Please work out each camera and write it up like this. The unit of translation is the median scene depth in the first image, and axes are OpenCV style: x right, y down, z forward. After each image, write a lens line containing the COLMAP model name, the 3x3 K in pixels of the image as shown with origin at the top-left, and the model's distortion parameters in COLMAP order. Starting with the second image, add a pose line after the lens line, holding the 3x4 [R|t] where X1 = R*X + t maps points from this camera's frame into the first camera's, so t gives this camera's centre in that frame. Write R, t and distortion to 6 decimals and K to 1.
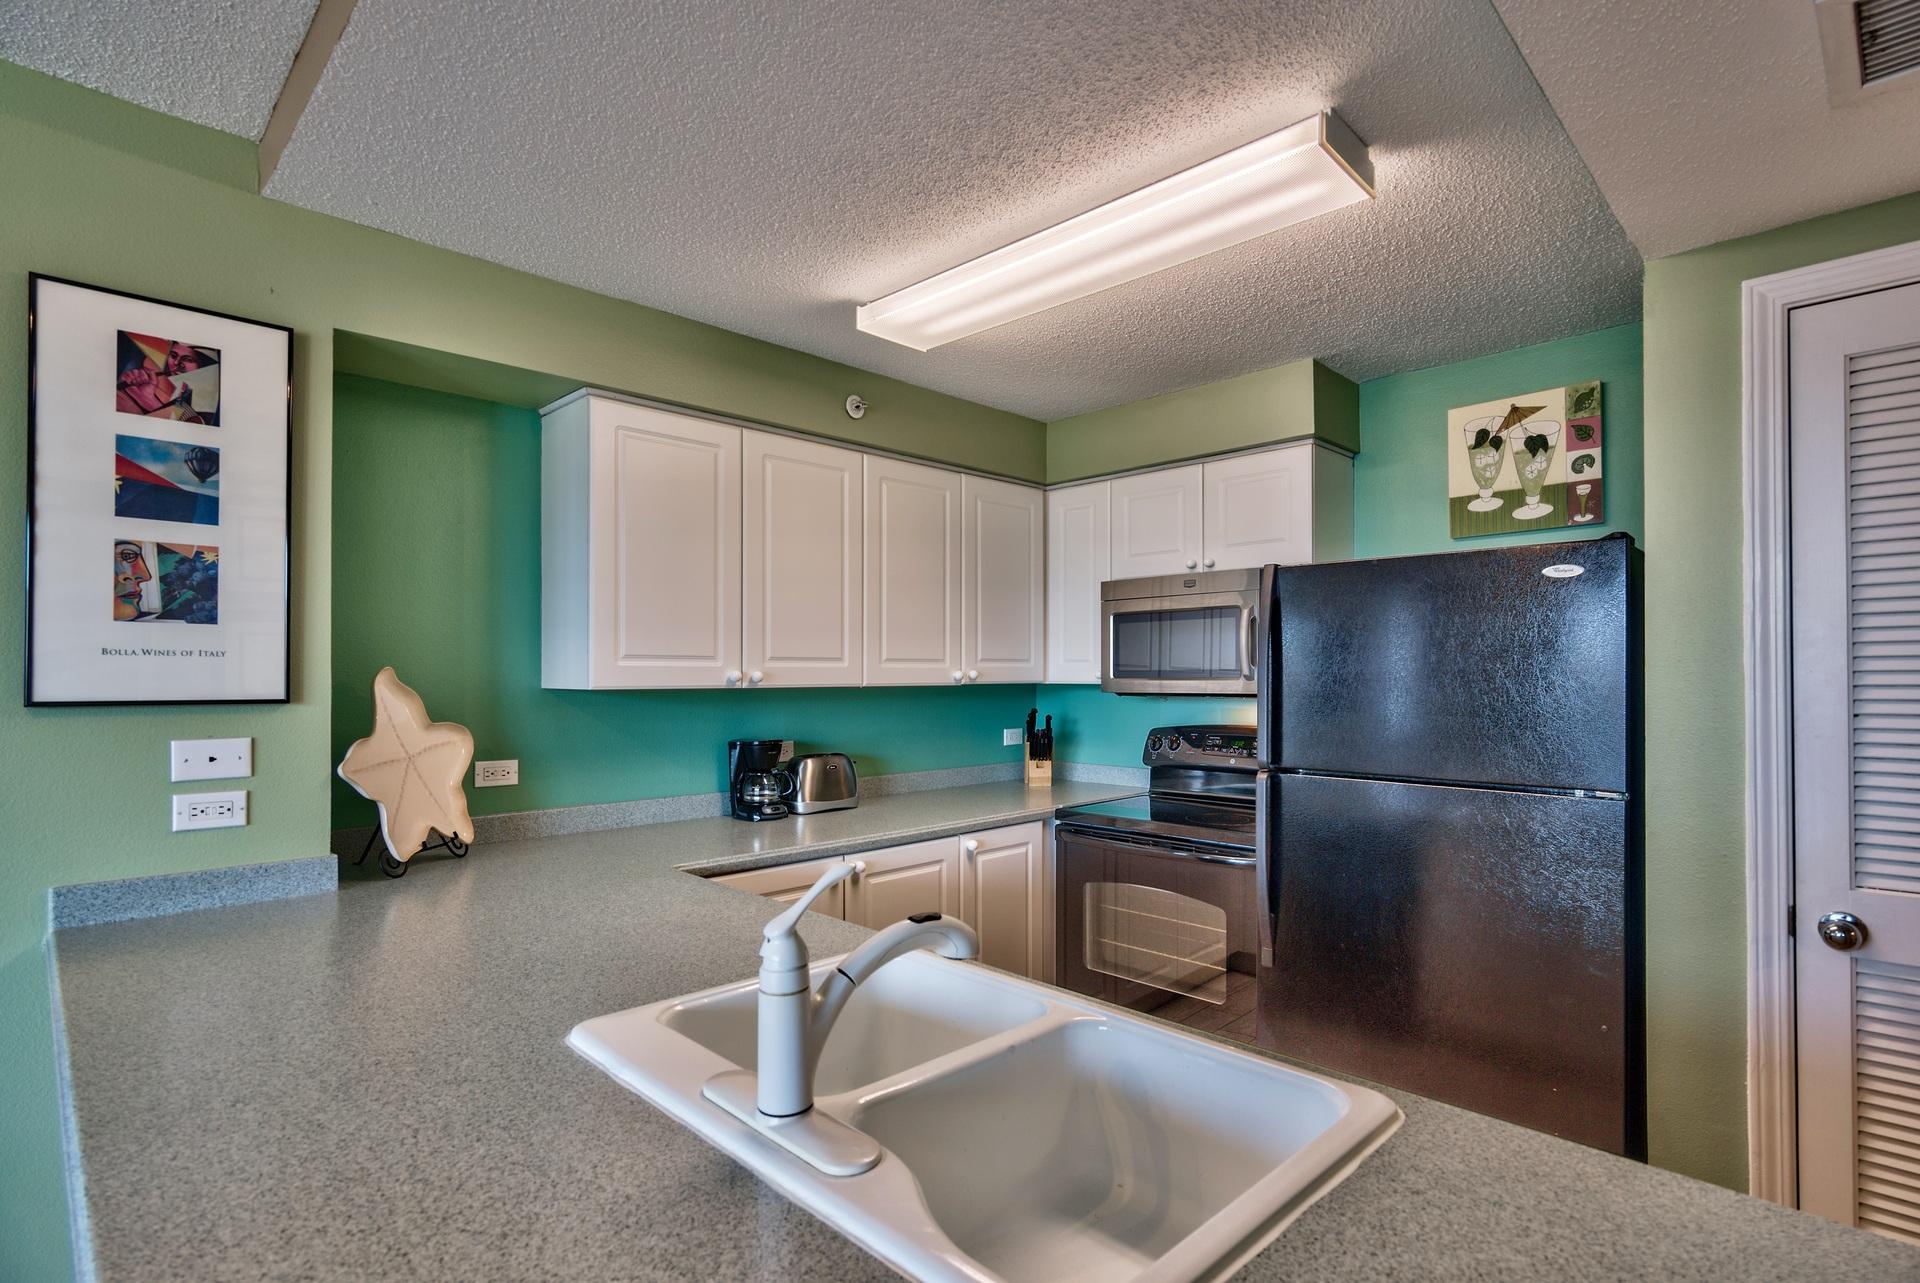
lens RADIAL K [[919.0, 0, 909.6], [0, 919.0, 664.2], [0, 0, 1]] dist [0.003133, 0.003044]
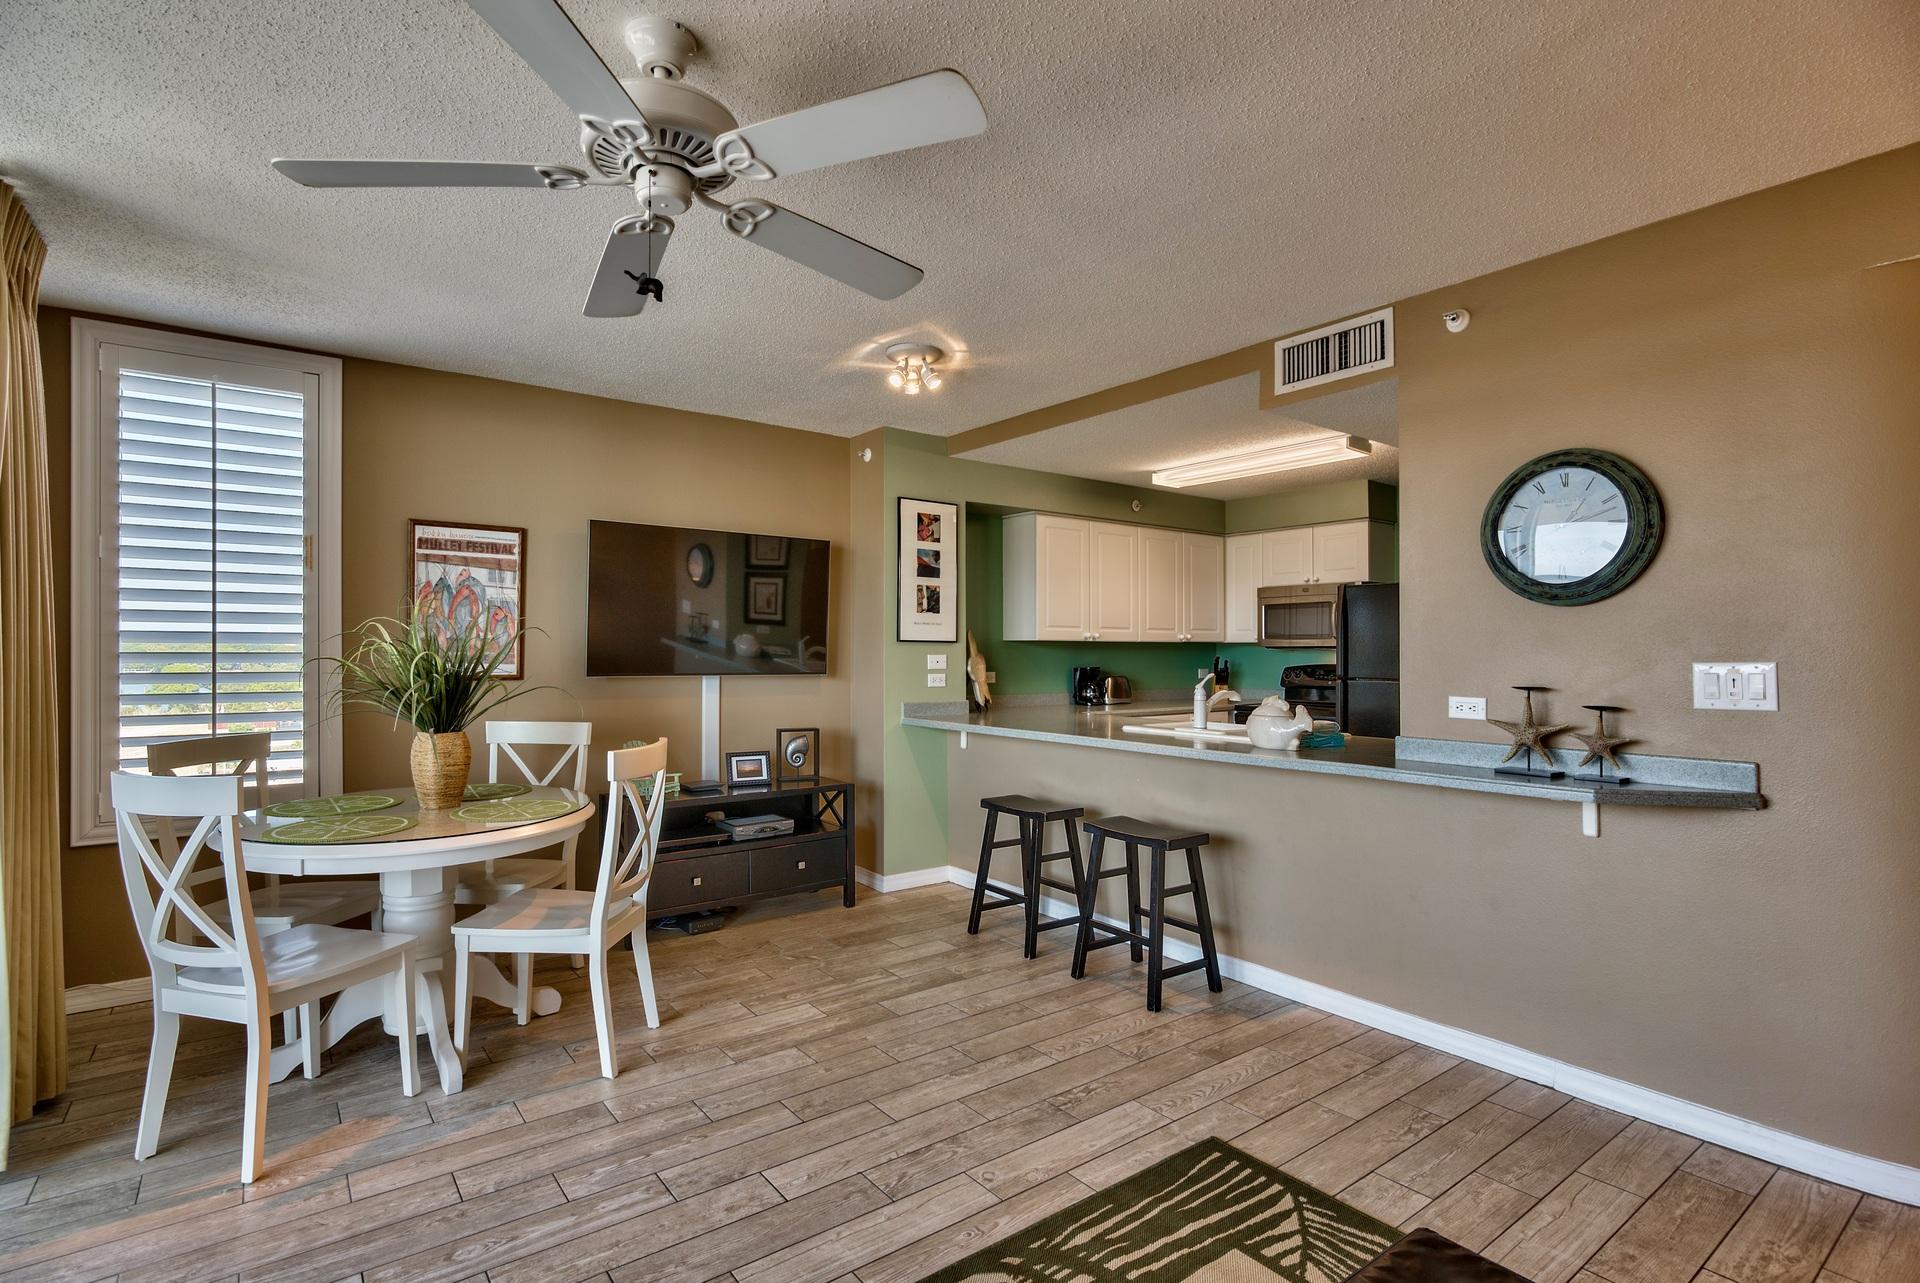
lens RADIAL K [[919.0, 0, 958.1], [0, 919.0, 656.0], [0, 0, 1]] dist [0.003133, 0.003044]
pose [[0.996134, 0.004412, -0.087734, -0.278863], [-0.003096, 0.999881, 0.015139, 0.026308], [0.087790, -0.014809, 0.996029, -1.096525]]
